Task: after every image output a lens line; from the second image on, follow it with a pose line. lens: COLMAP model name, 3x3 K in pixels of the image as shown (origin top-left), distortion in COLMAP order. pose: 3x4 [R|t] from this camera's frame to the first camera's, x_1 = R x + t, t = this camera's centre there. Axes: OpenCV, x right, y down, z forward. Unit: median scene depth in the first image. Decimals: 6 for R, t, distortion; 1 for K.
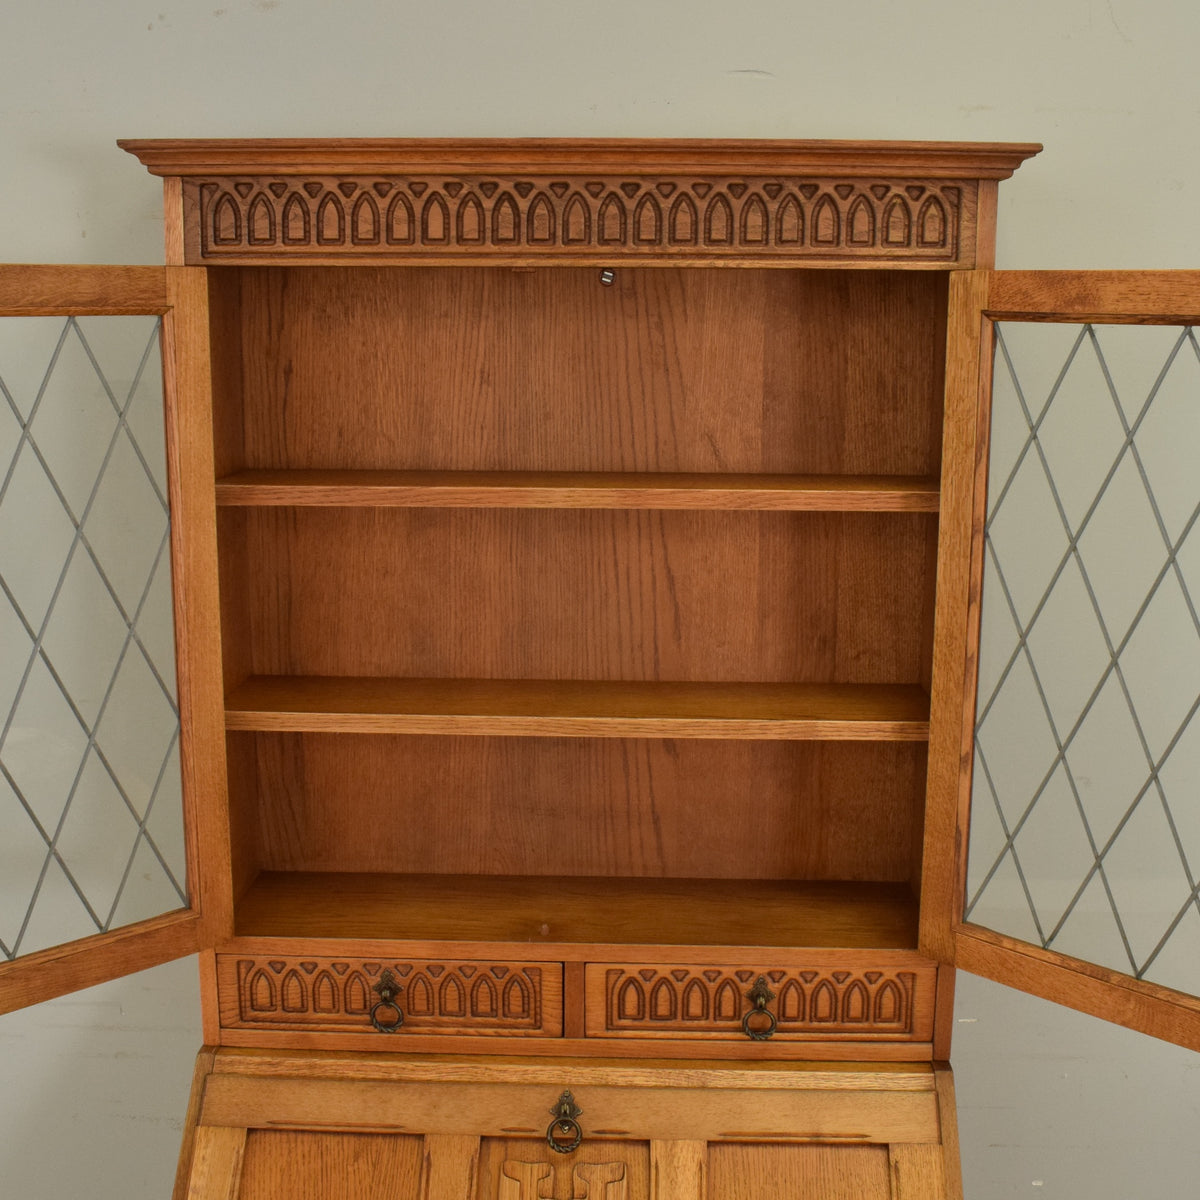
lens RADIAL K [[1540.6, 0, 612.8], [0, 1540.6, 626.9], [0, 0, 1]] dist [-0.099393, 0.000000]
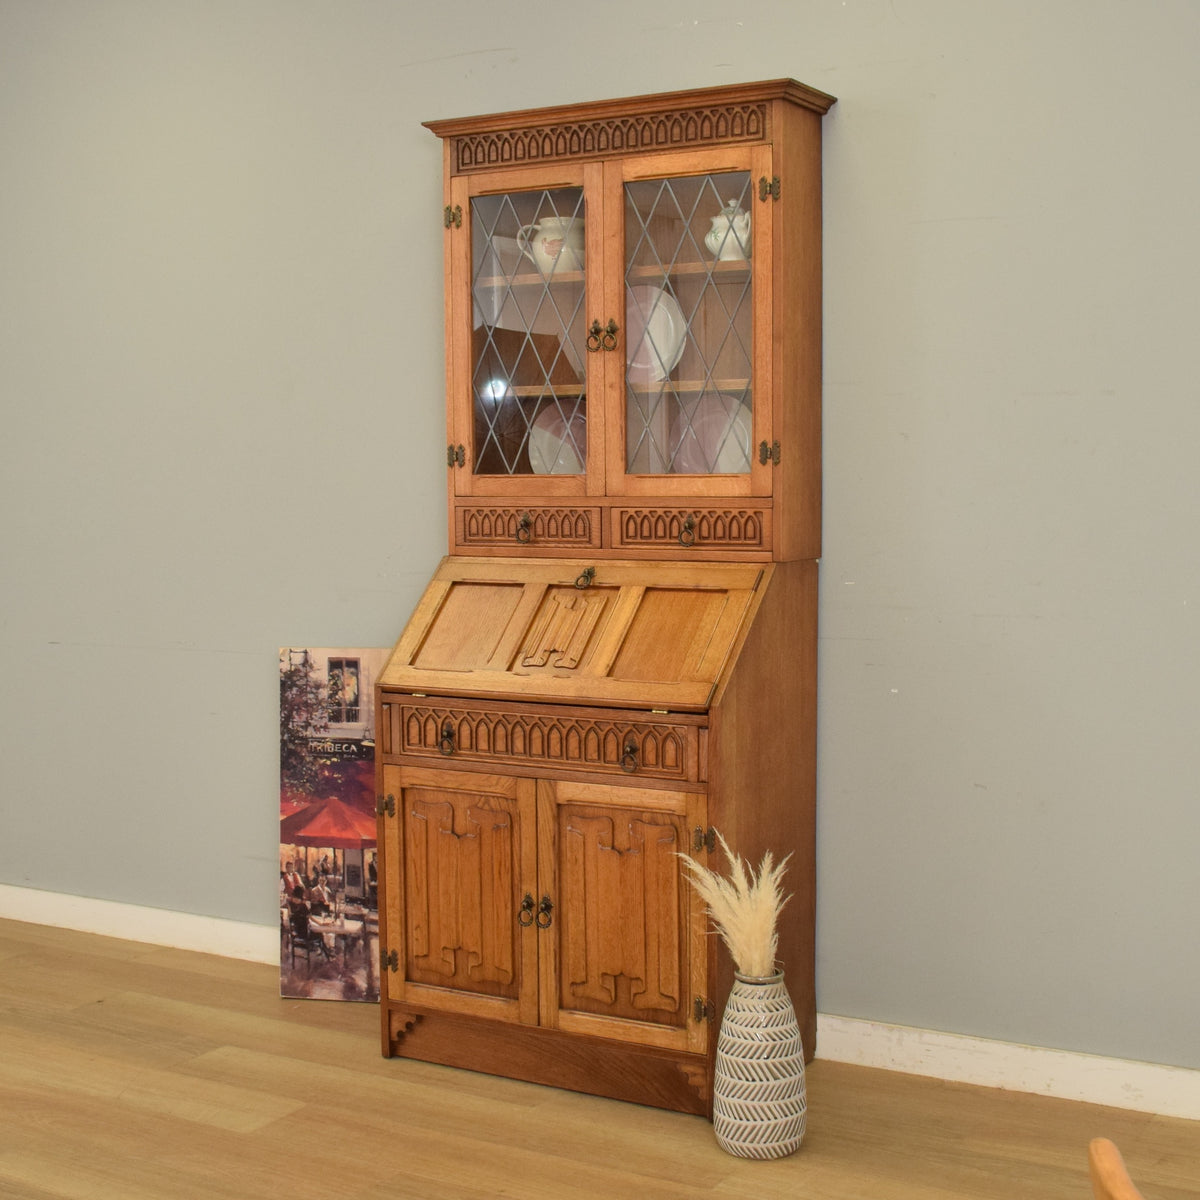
lens RADIAL K [[1777.1, 0, 624.1], [0, 1777.1, 668.3], [0, 0, 1]] dist [-0.100102, 0.000000]
pose [[0.884772, 0.038985, -0.464391, 1.073044], [-0.078442, 0.994735, -0.065942, 0.576477], [0.459376, 0.094772, 0.883172, -1.002539]]
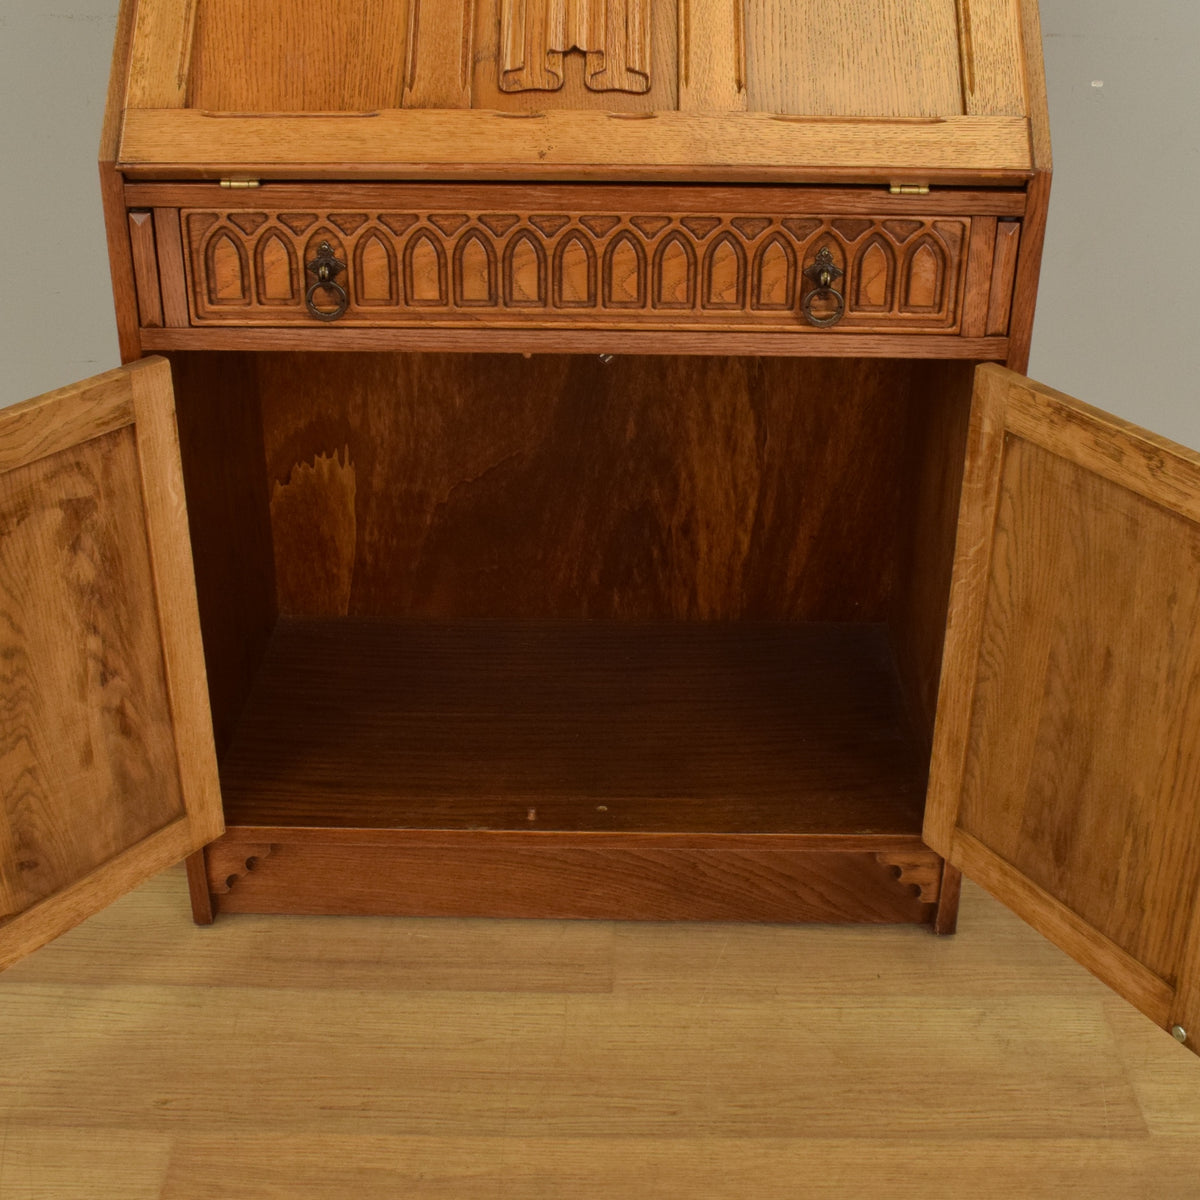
lens RADIAL K [[1687.2, 0, 610.8], [0, 1687.2, 600.3], [0, 0, 1]] dist [-0.101676, 0.000000]
pose [[0.999556, -0.010849, 0.027748, -0.042396], [0.002395, 0.957583, 0.288149, 0.439619], [-0.029697, -0.287955, 0.957183, -0.020416]]
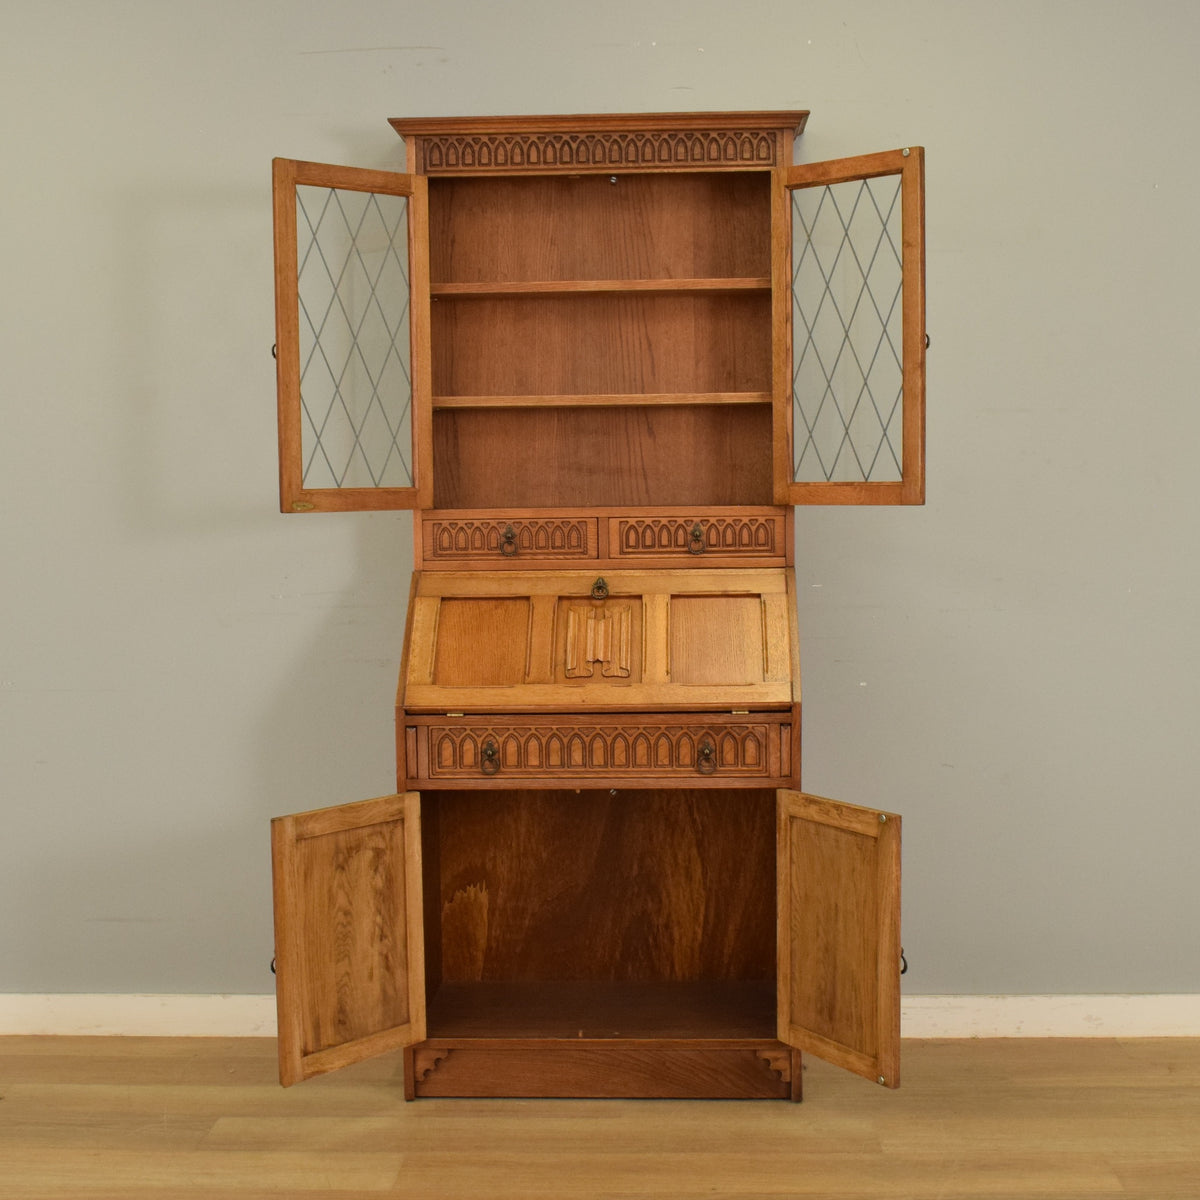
lens RADIAL K [[1880.2, 0, 602.9], [0, 1880.2, 686.2], [0, 0, 1]] dist [-0.101169, 0.000000]
pose [[0.999718, -0.018405, -0.015030, 0.007136], [0.016999, 0.995902, -0.088828, 0.654885], [0.016604, 0.088548, 0.995934, -1.418439]]
